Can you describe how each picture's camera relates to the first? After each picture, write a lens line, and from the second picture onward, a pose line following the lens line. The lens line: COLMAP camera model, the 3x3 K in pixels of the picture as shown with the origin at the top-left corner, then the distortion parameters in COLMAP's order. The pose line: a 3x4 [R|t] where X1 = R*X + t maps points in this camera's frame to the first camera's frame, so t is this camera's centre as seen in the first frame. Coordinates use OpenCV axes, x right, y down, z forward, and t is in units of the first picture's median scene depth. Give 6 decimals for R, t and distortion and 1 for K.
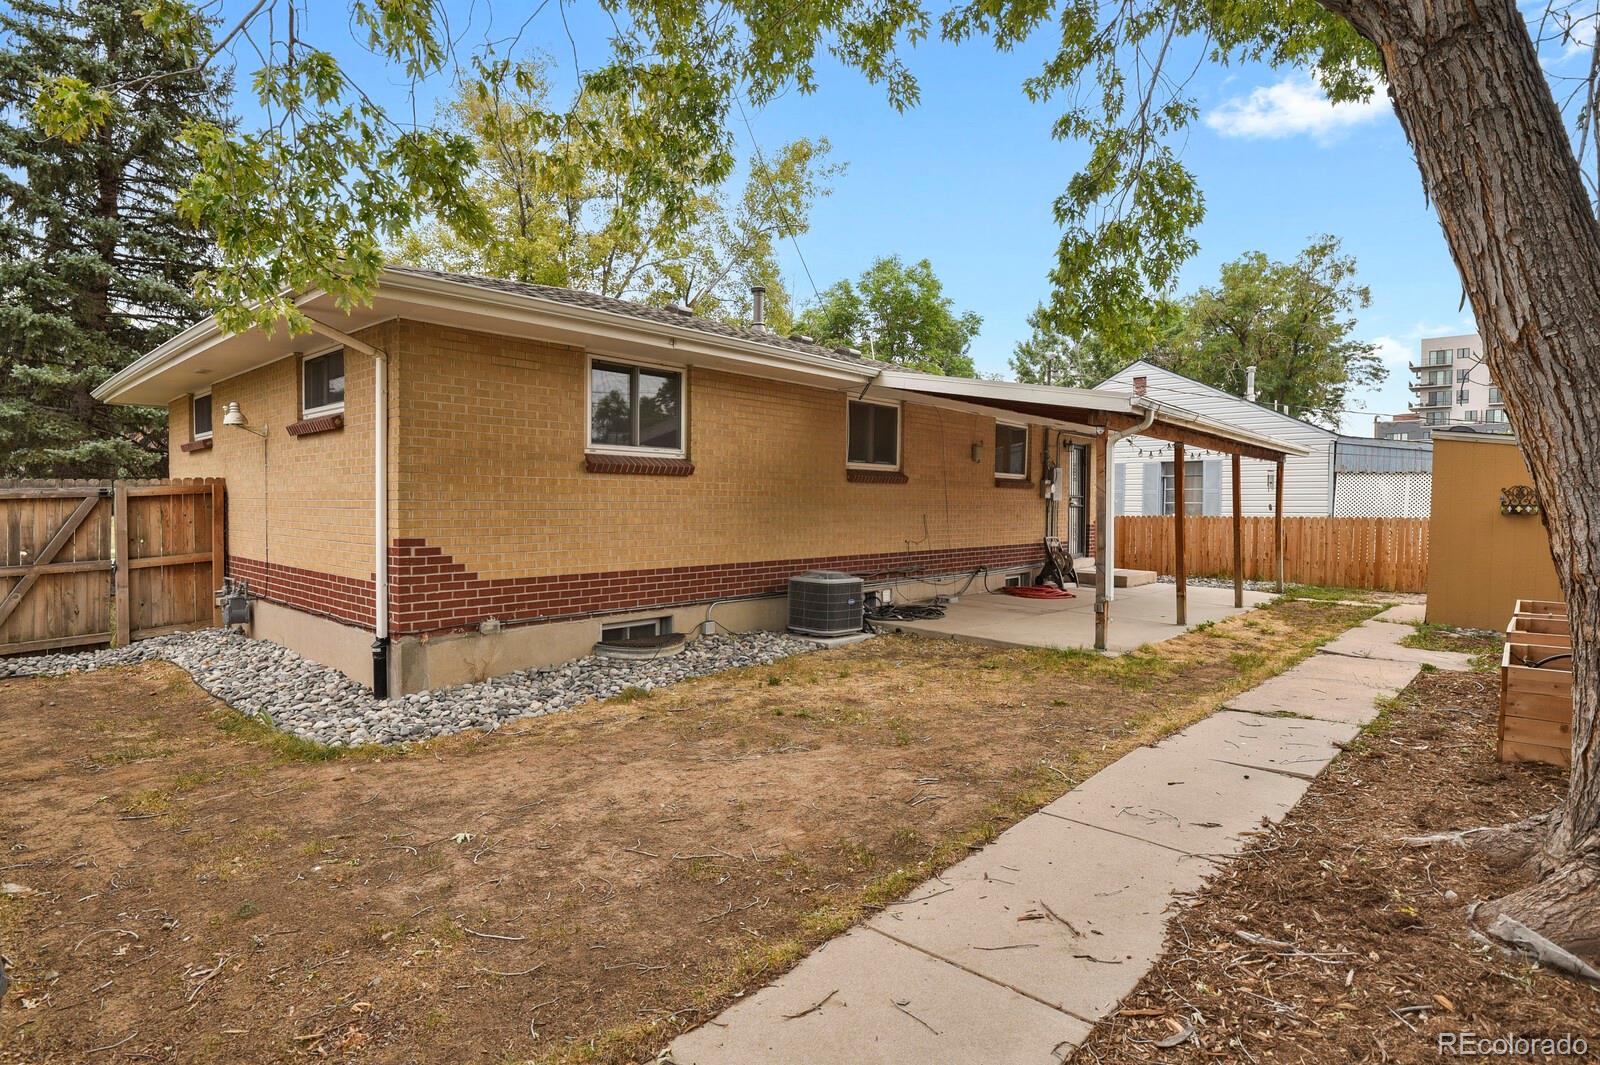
lens RADIAL K [[782.8, 0, 809.1], [0, 782.8, 530.5], [0, 0, 1]] dist [-0.023753, -0.001696]
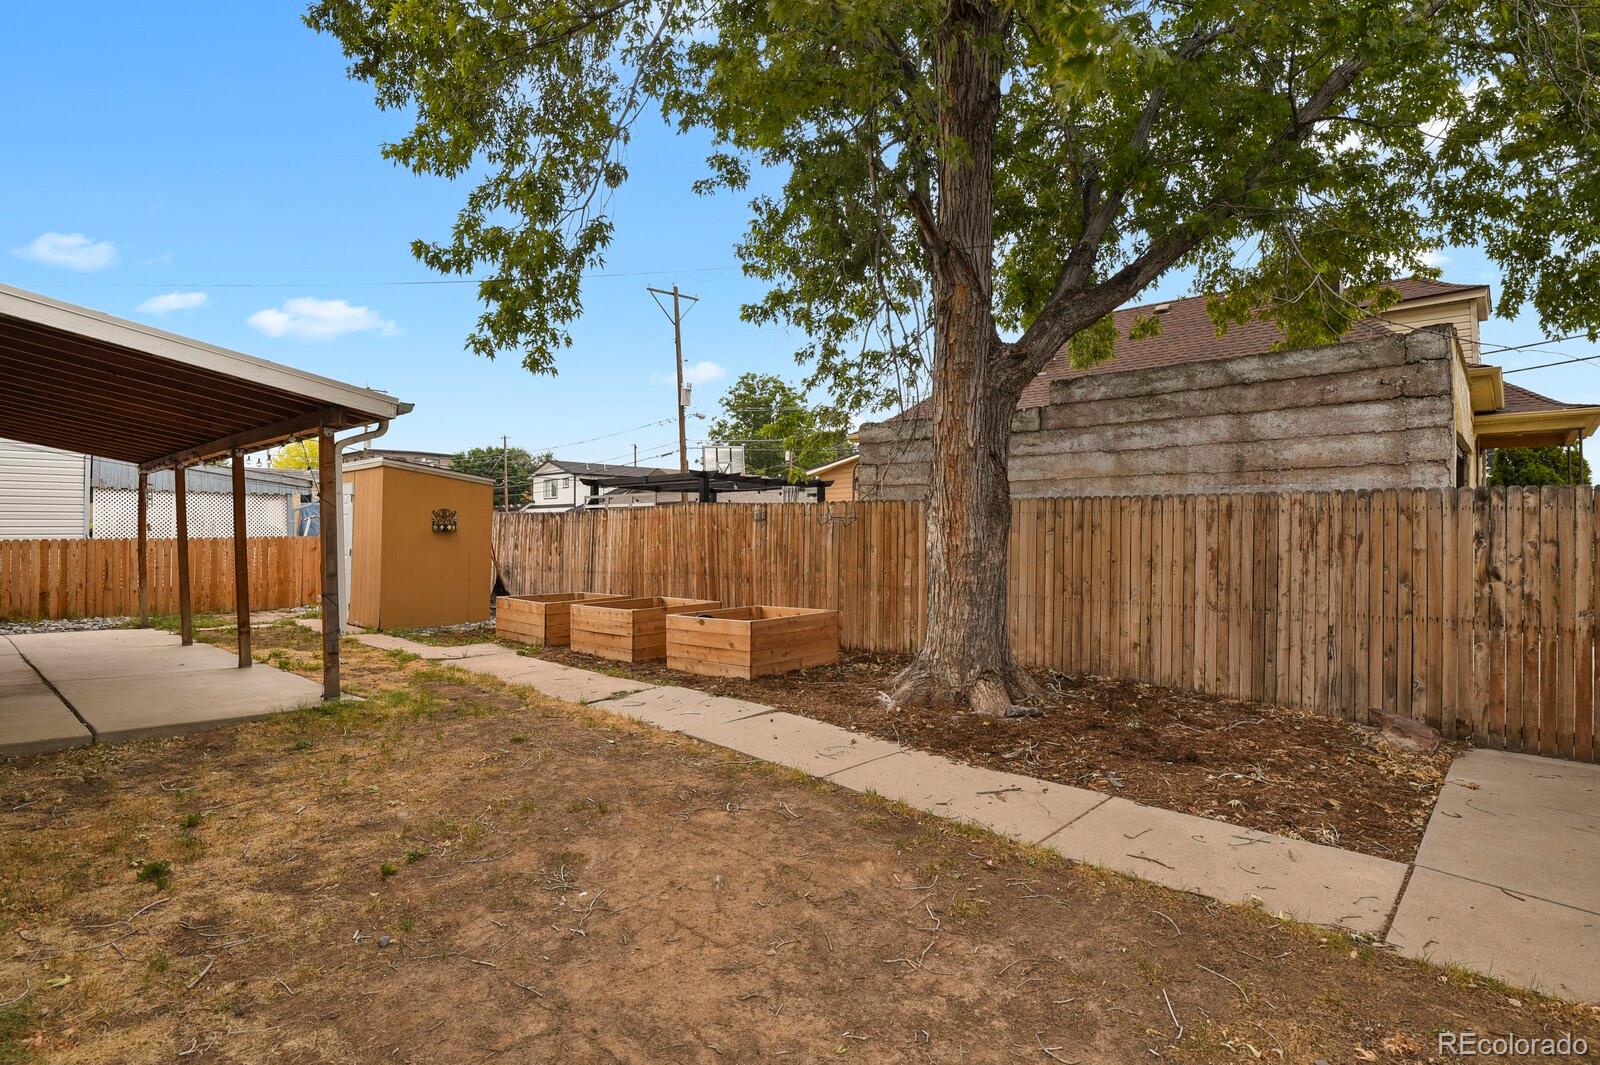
lens RADIAL K [[804.0, 0, 808.6], [0, 804.0, 529.8], [0, 0, 1]] dist [-0.020777, -0.000861]
pose [[0.018341, -0.001433, 0.999831, -0.823113], [0.030225, 0.999543, 0.000878, -0.017208], [-0.999375, 0.030204, 0.018376, 0.872647]]
